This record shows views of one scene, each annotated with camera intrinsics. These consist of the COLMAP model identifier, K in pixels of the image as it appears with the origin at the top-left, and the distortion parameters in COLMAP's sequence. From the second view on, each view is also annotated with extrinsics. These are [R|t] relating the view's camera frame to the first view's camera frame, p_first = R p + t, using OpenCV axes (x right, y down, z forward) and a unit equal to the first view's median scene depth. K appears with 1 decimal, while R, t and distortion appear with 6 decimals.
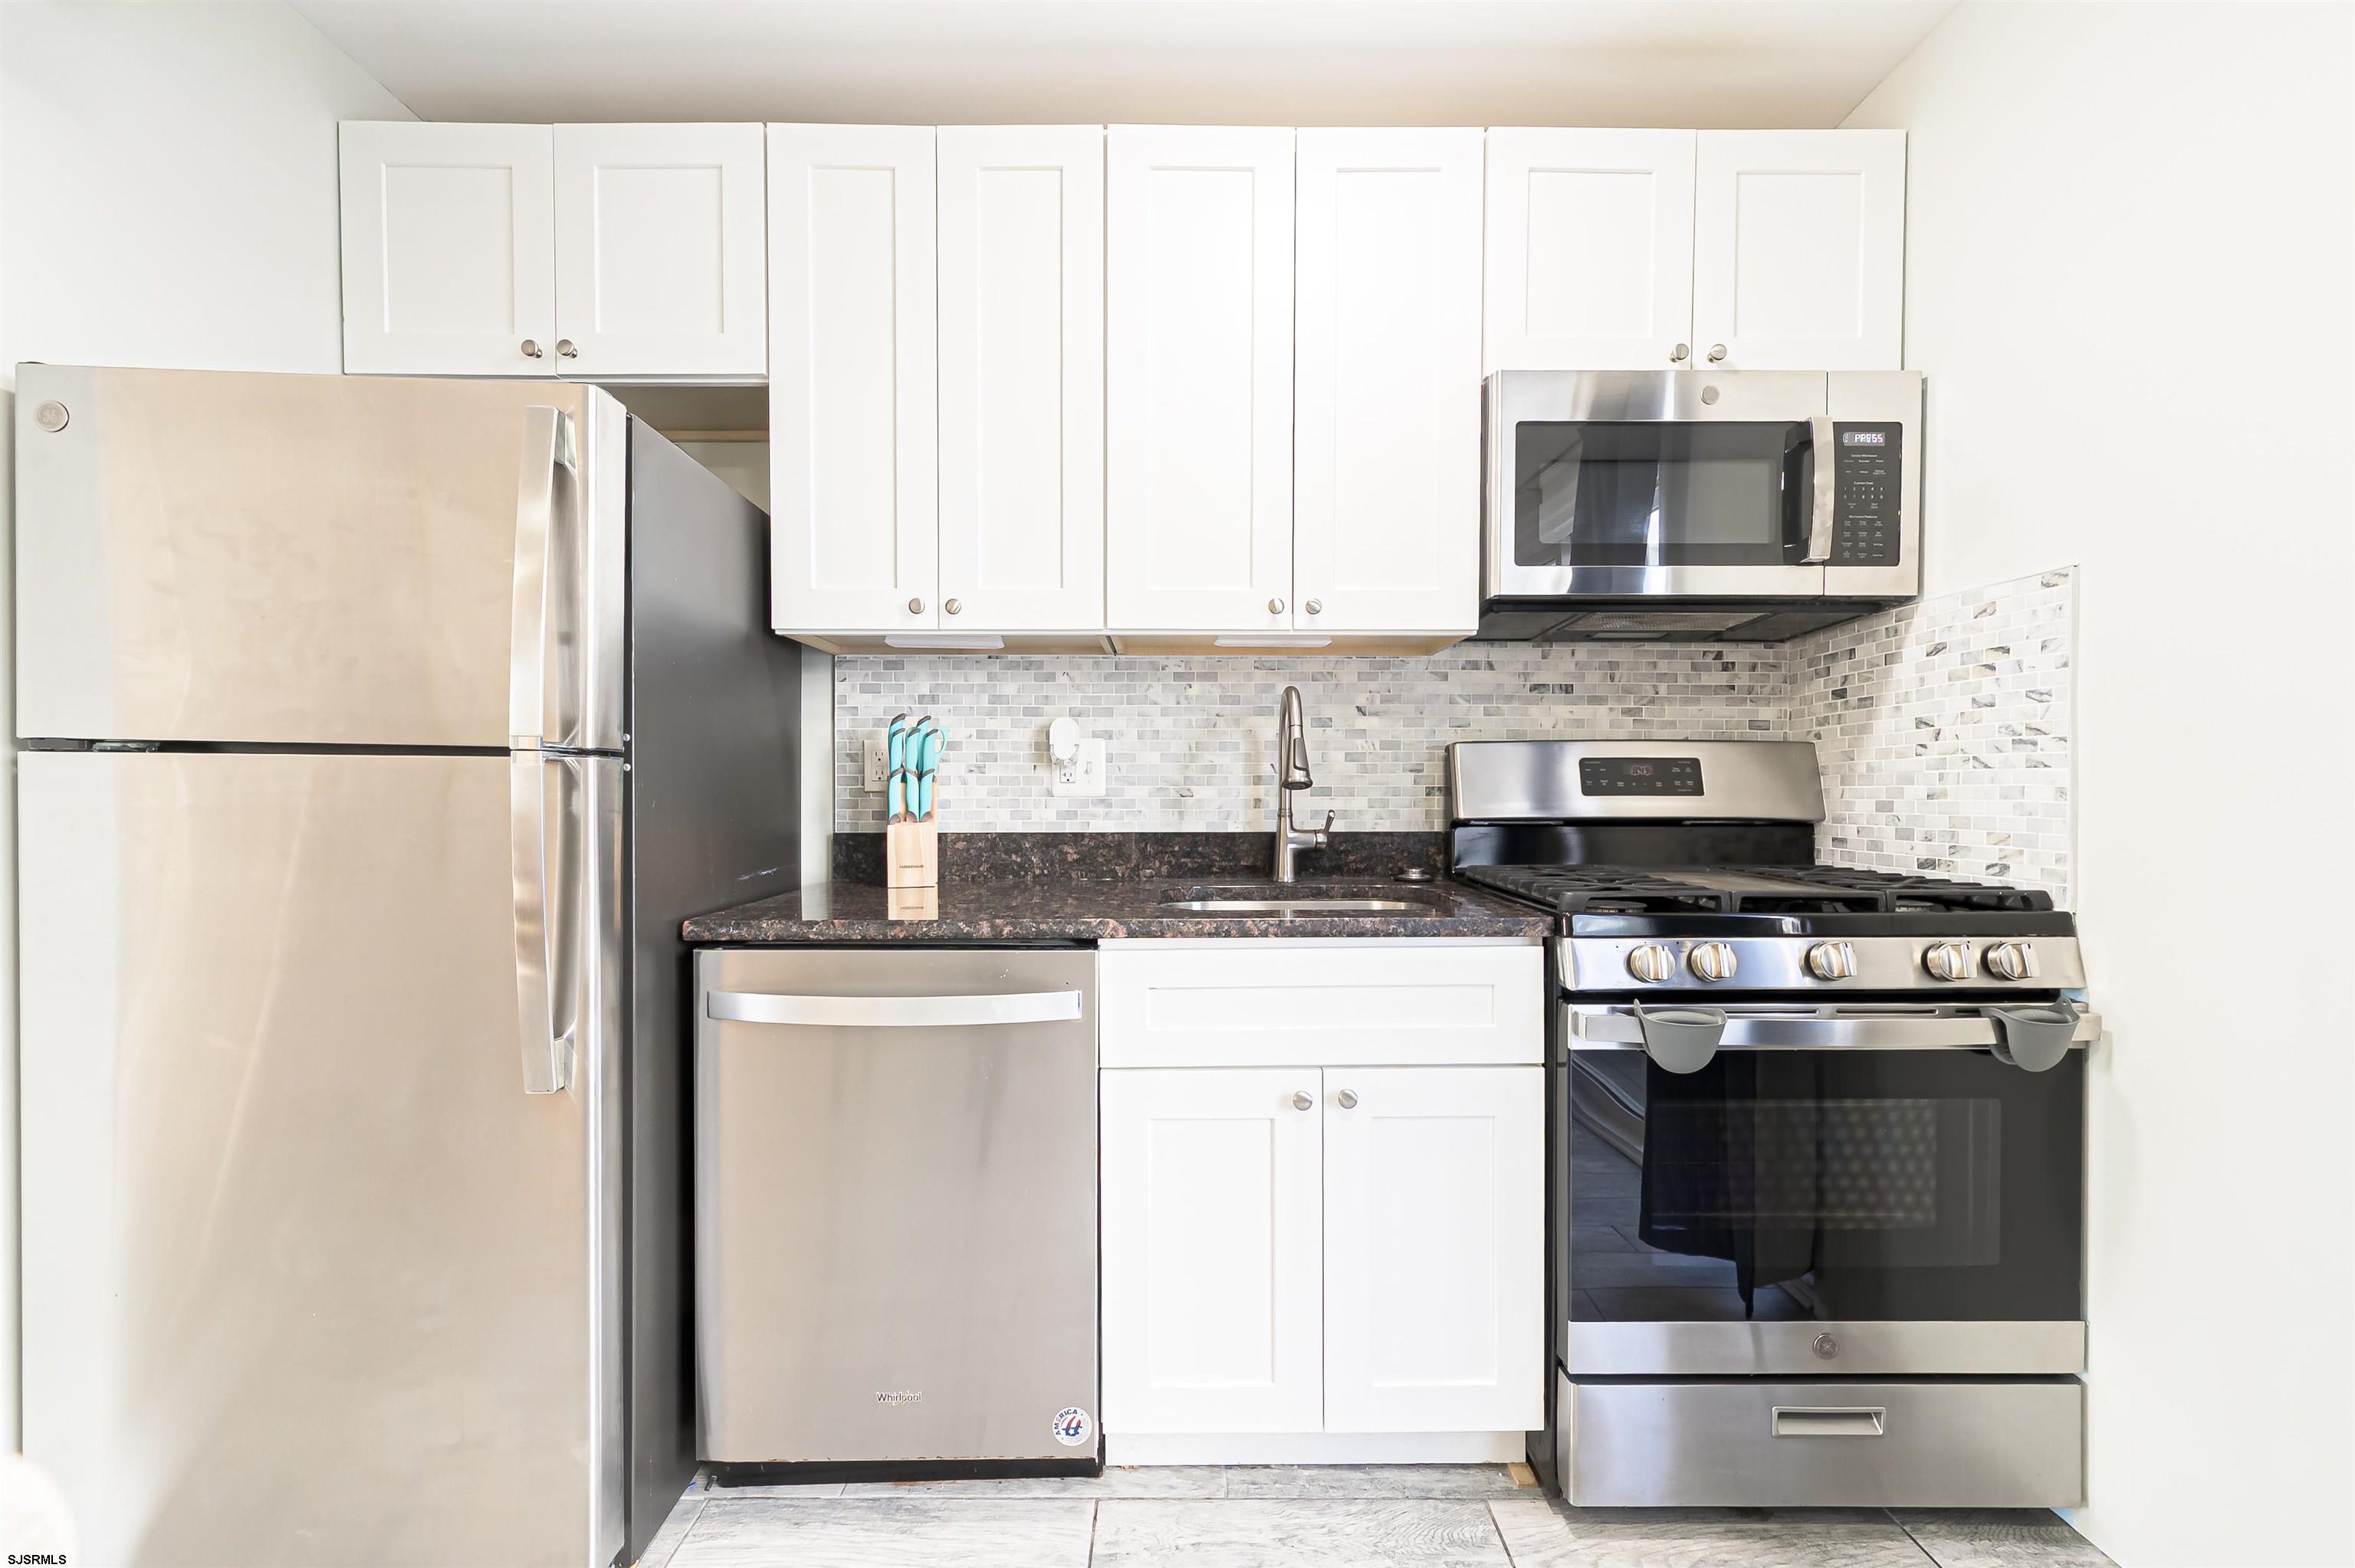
lens RADIAL K [[952.0, 0, 1178.5], [0, 952.0, 804.6], [0, 0, 1]] dist [0.001076, 0.000054]
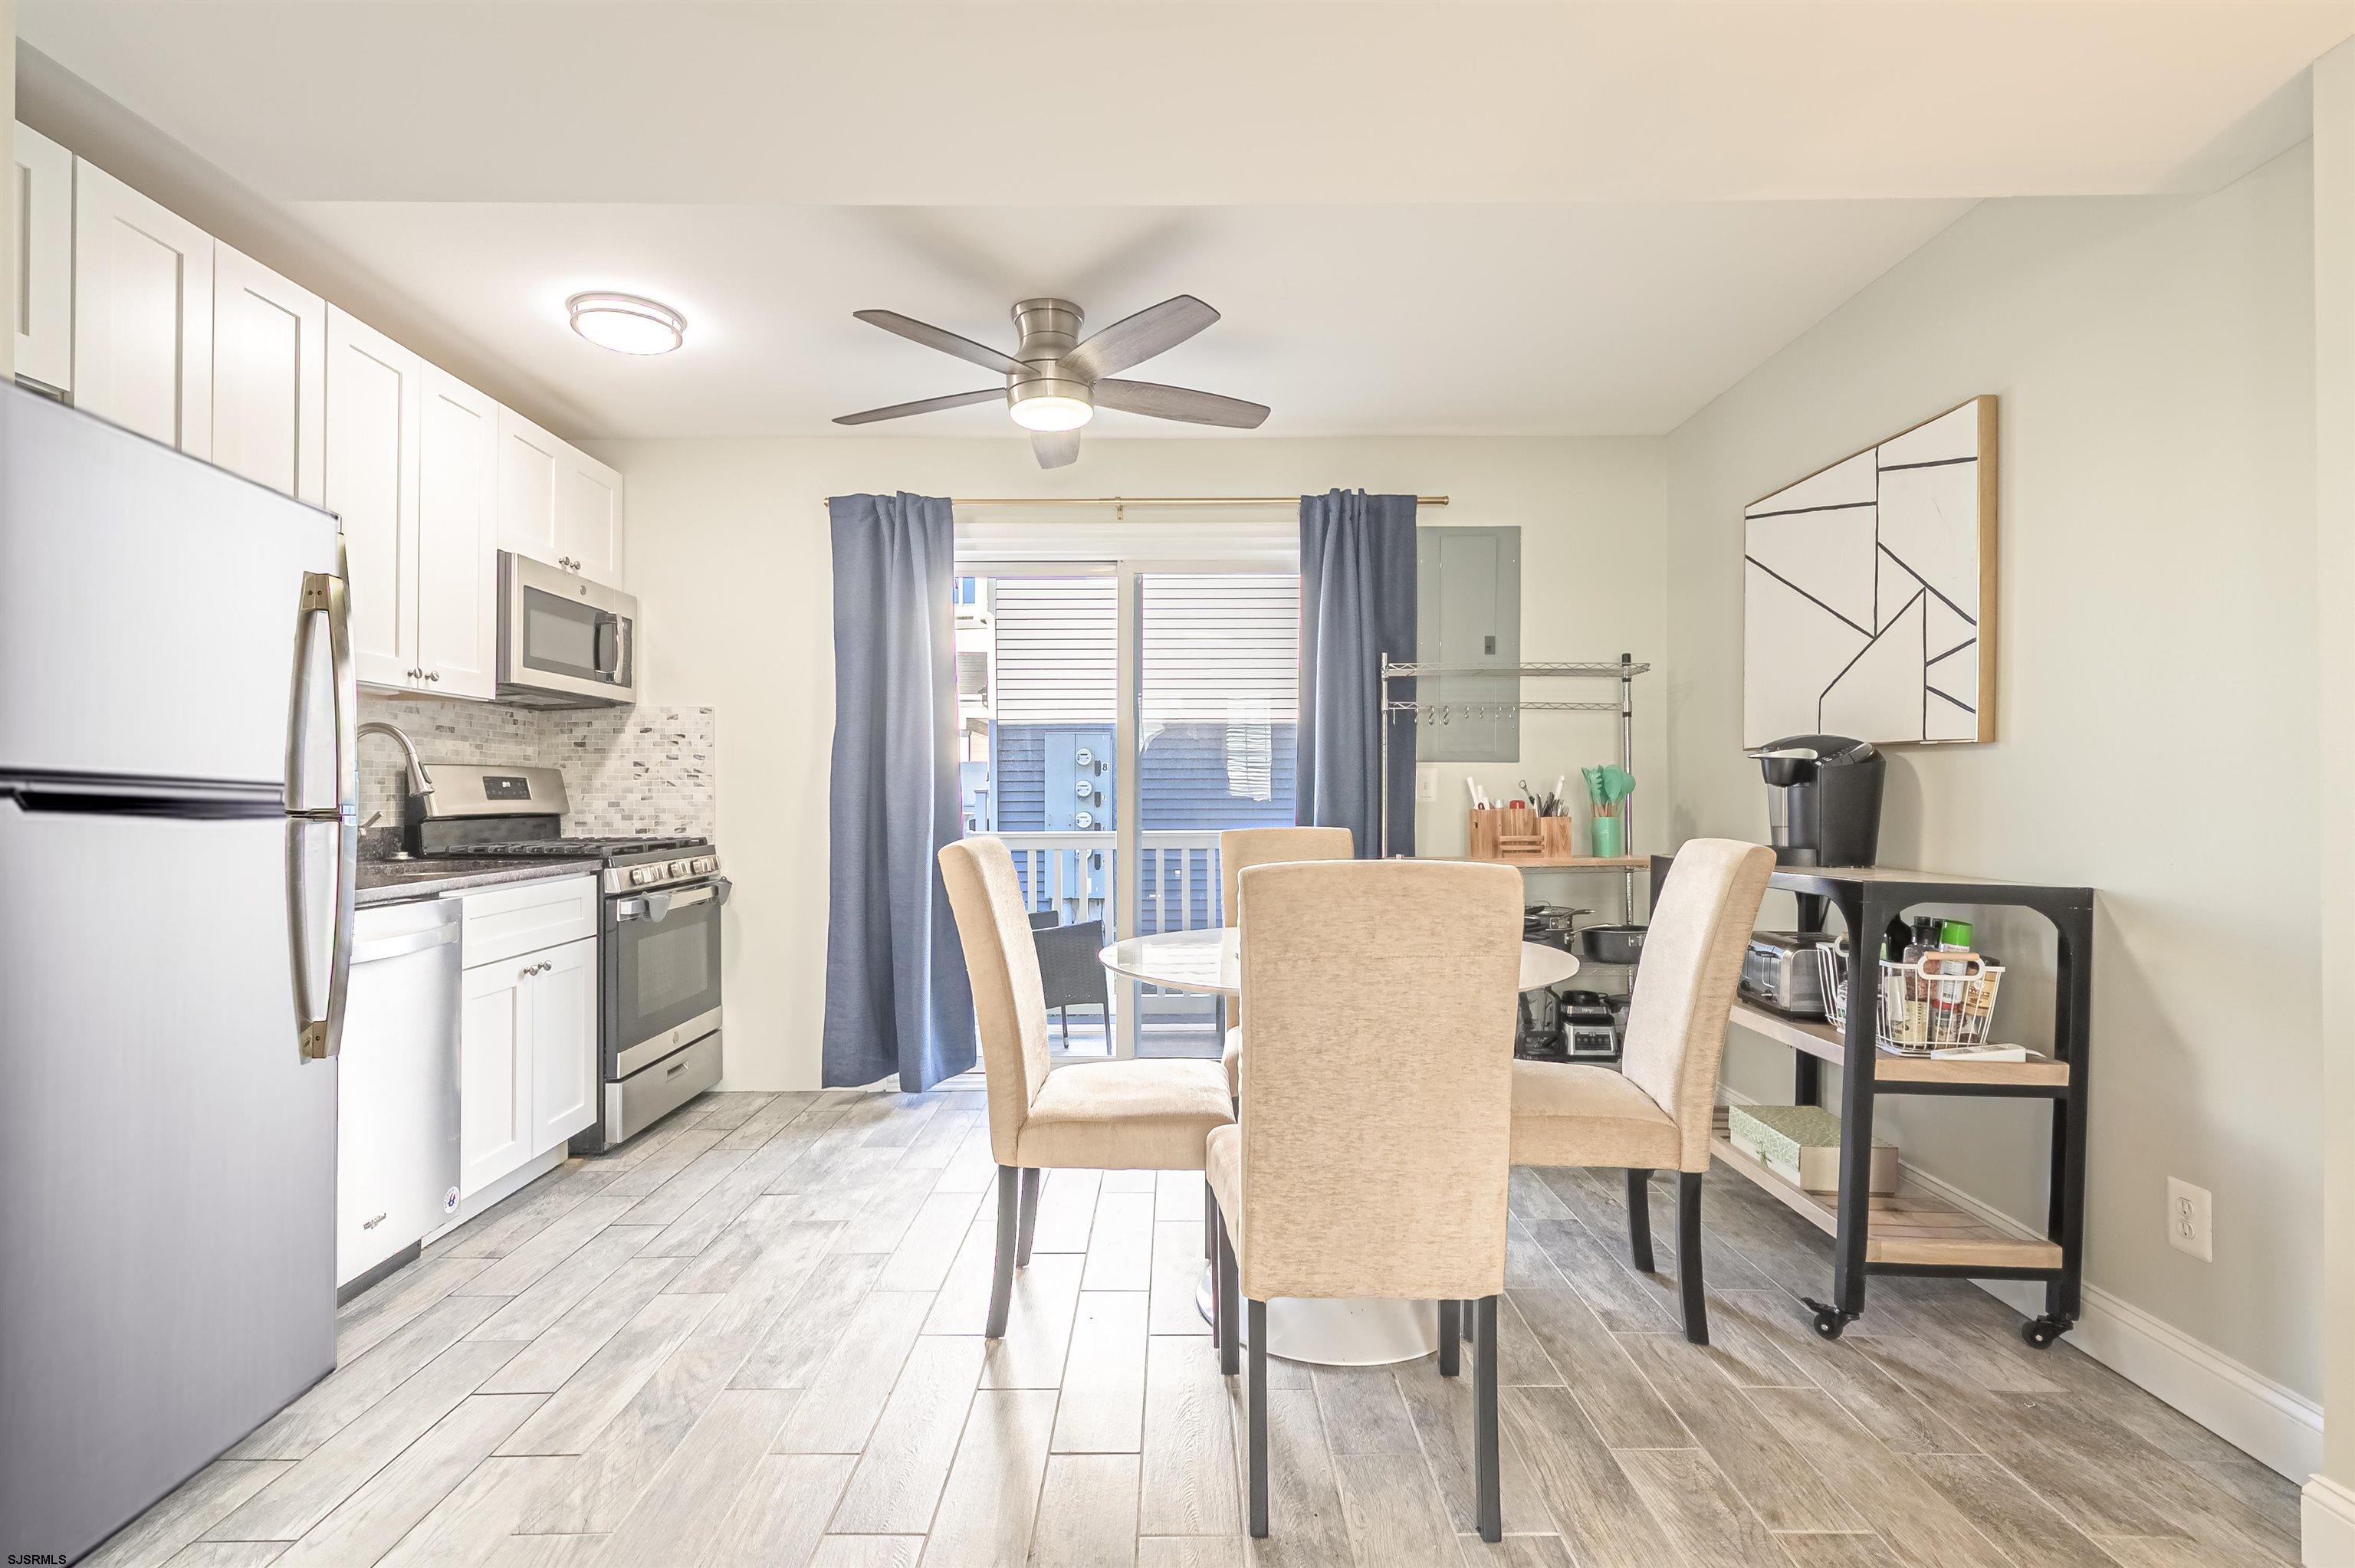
lens RADIAL K [[1090.0, 0, 1173.4], [0, 1090.0, 790.0], [0, 0, 1]] dist [-0.000112, 0.000015]
pose [[-0.006103, 0.003246, 0.999976, -1.562864], [0.016911, 0.999852, -0.003143, -0.001083], [-0.999838, 0.016891, -0.006157, -0.158751]]
